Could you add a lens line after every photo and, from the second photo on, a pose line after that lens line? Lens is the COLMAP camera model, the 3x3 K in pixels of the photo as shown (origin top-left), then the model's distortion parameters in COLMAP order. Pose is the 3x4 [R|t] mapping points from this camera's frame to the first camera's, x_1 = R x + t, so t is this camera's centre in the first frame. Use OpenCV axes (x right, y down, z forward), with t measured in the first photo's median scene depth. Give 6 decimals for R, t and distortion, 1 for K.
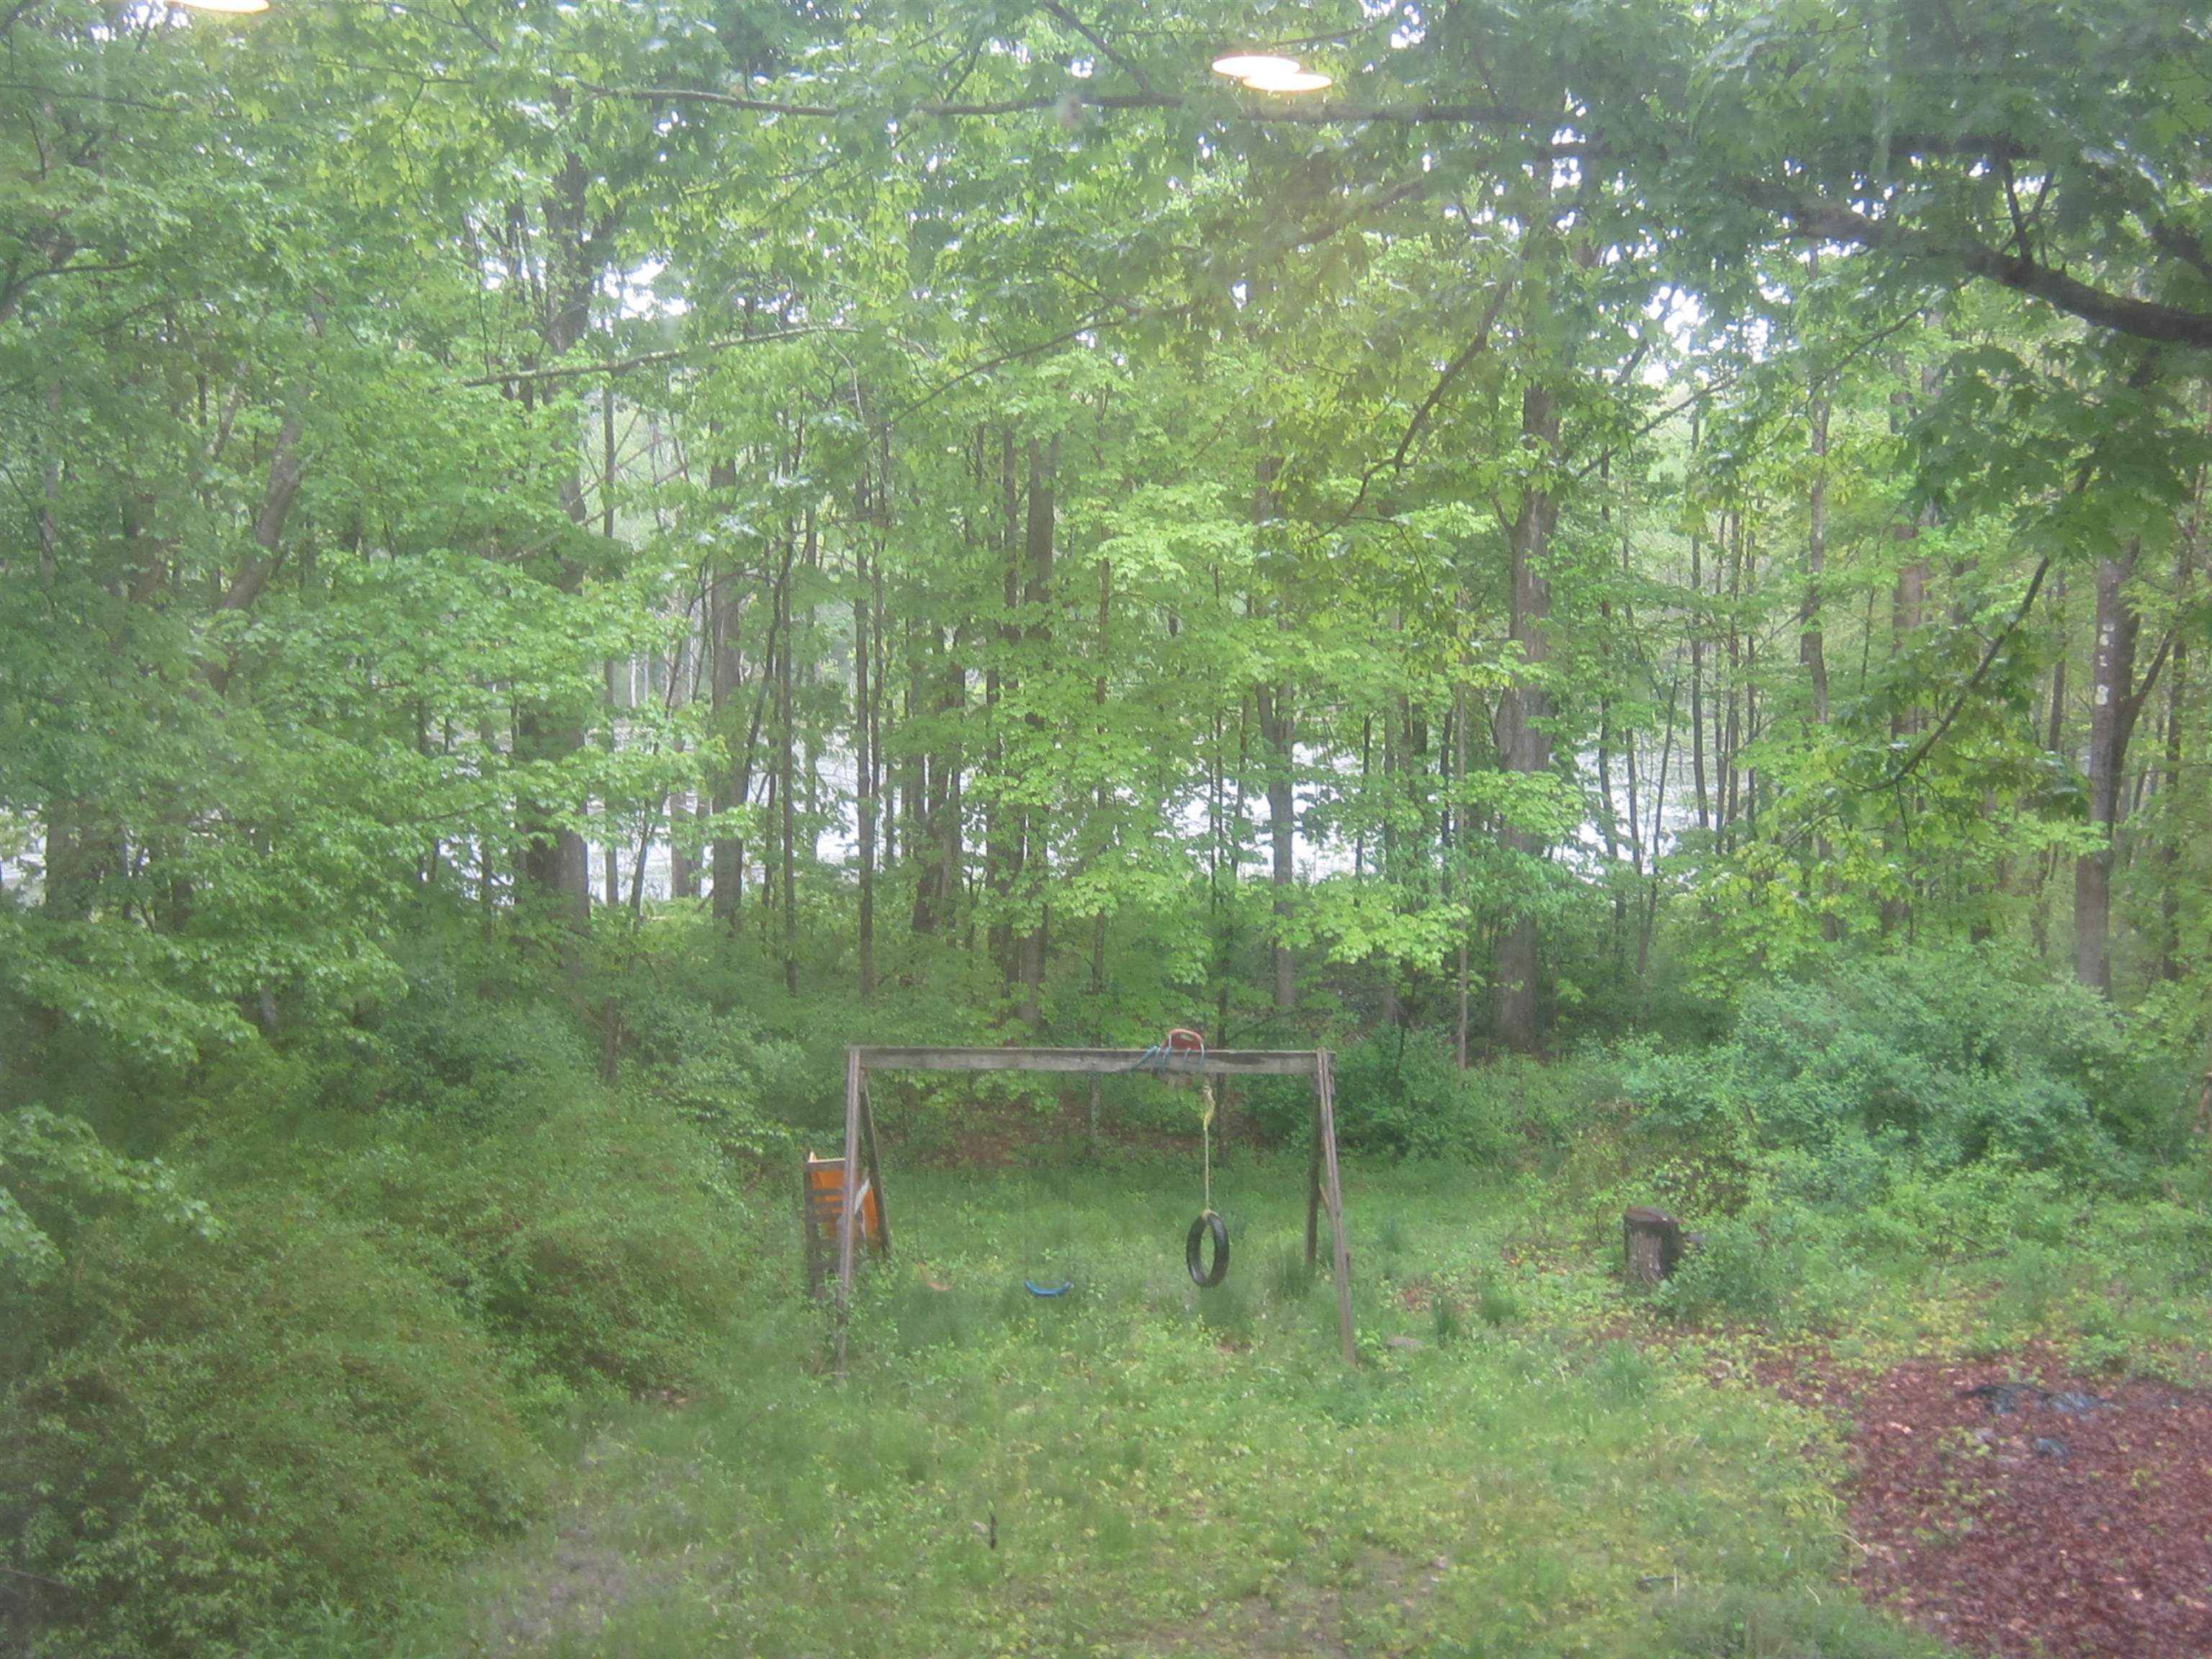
lens RADIAL K [[2372.5, 0, 1106.0], [0, 2372.5, 829.5], [0, 0, 1]] dist [-0.060007, 0.011199]
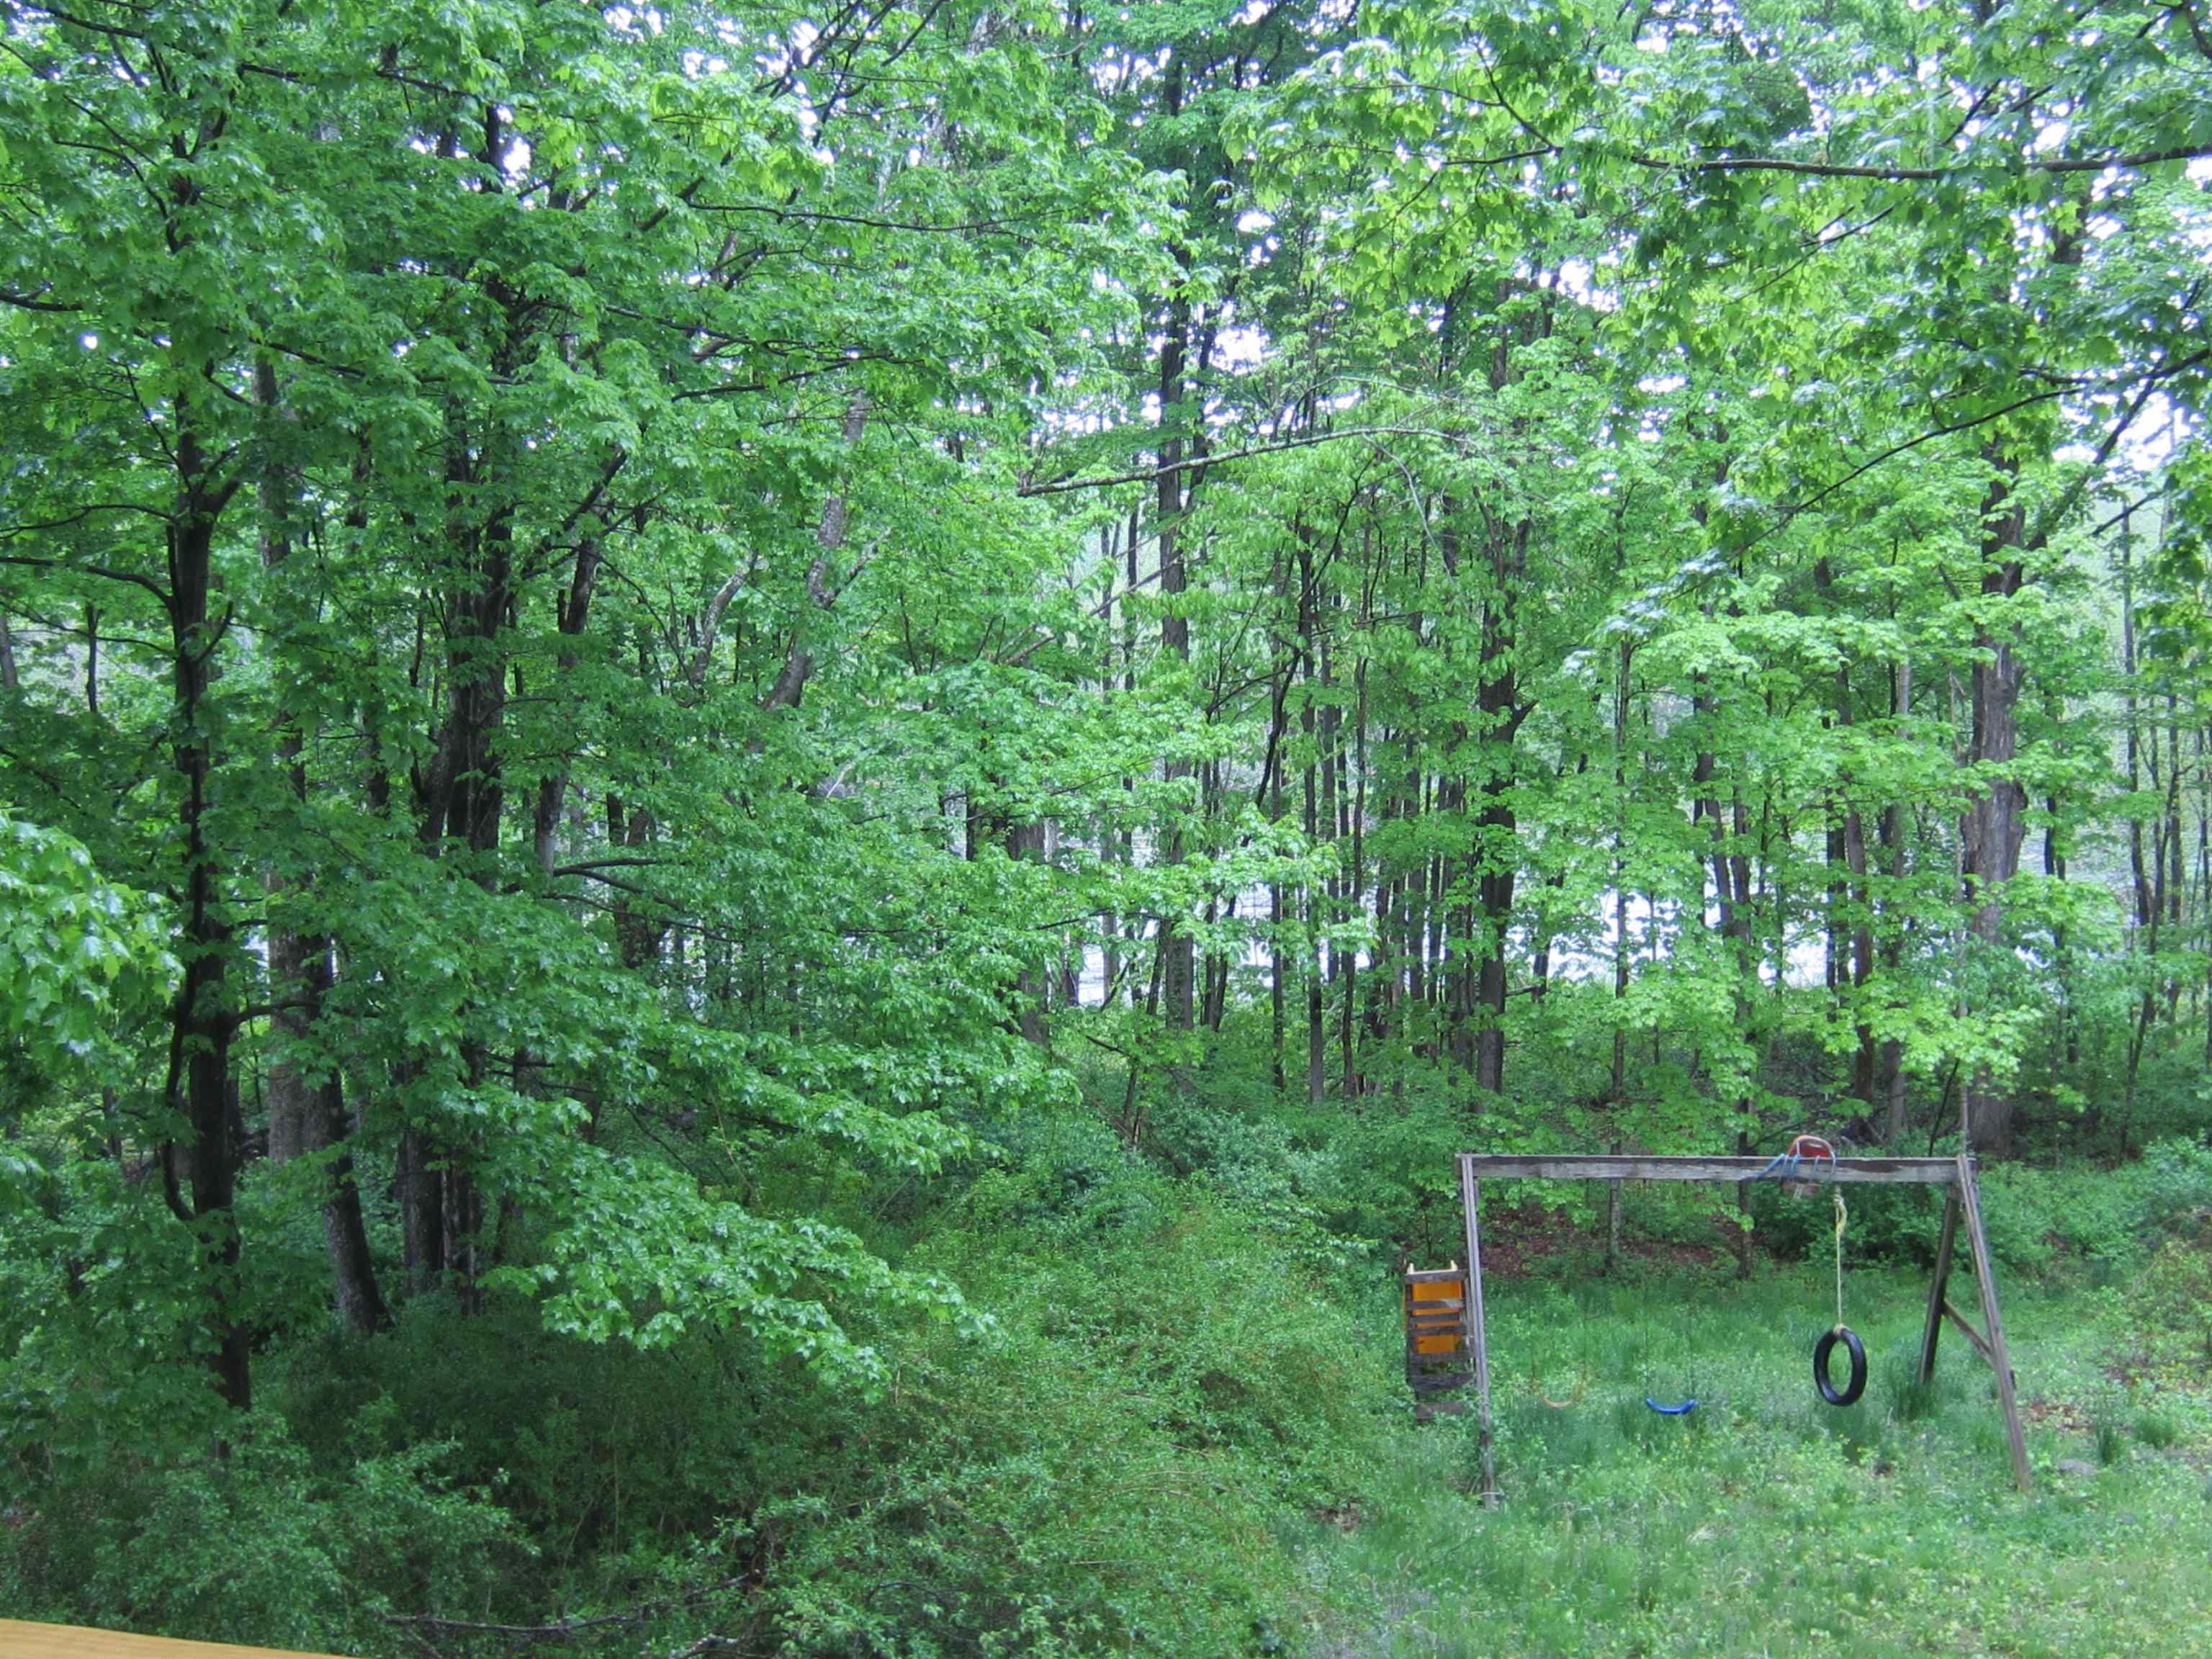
lens RADIAL K [[2372.5, 0, 1106.0], [0, 2372.5, 829.5], [0, 0, 1]] dist [-0.060007, 0.011199]
pose [[0.991731, -0.016876, -0.127223, -0.128054], [0.011071, 0.998871, -0.046201, 0.000907], [0.127859, 0.044410, 0.990798, 0.008462]]
